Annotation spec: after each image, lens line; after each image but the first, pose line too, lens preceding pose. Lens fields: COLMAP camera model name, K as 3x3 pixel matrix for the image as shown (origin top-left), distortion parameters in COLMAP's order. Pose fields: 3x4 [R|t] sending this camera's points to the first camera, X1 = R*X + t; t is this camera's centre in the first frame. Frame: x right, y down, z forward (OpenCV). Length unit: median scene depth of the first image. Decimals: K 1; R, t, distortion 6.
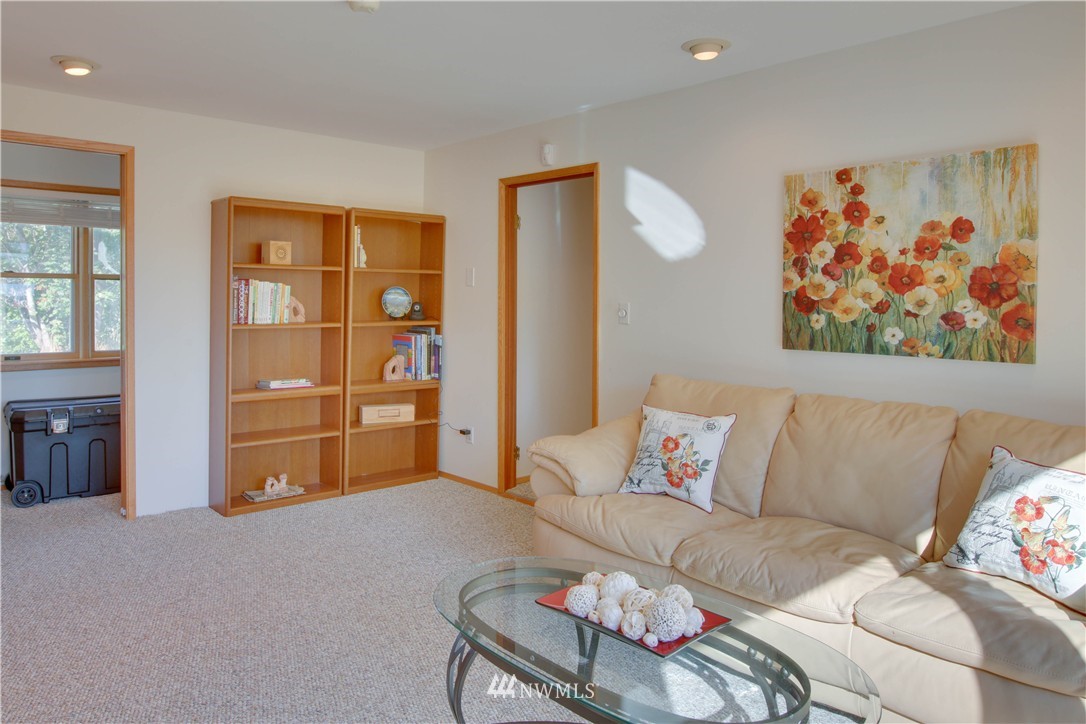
lens RADIAL K [[802.1, 0, 543.0], [0, 802.1, 362.0], [0, 0, 1]] dist [0.011999, 0.005196]
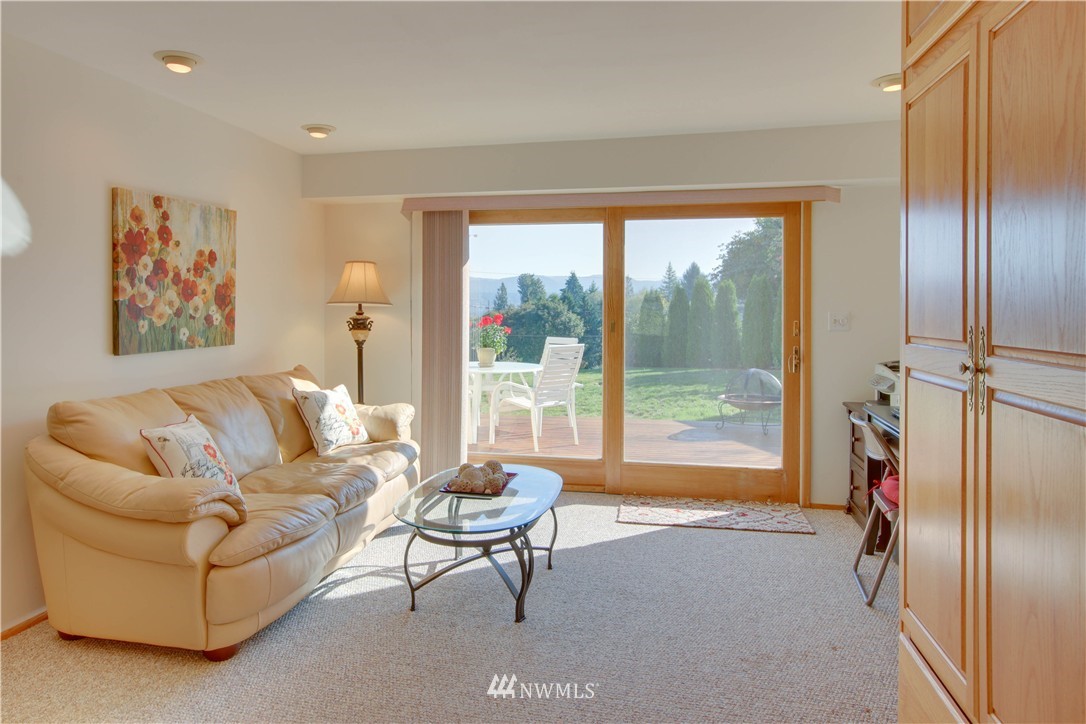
lens RADIAL K [[802.1, 0, 543.0], [0, 802.1, 362.0], [0, 0, 1]] dist [0.011999, 0.005196]
pose [[-0.635118, -0.063481, 0.769802, -0.916641], [0.060152, 0.989526, 0.131228, -0.121715], [-0.770069, 0.129650, -0.624647, 1.348885]]
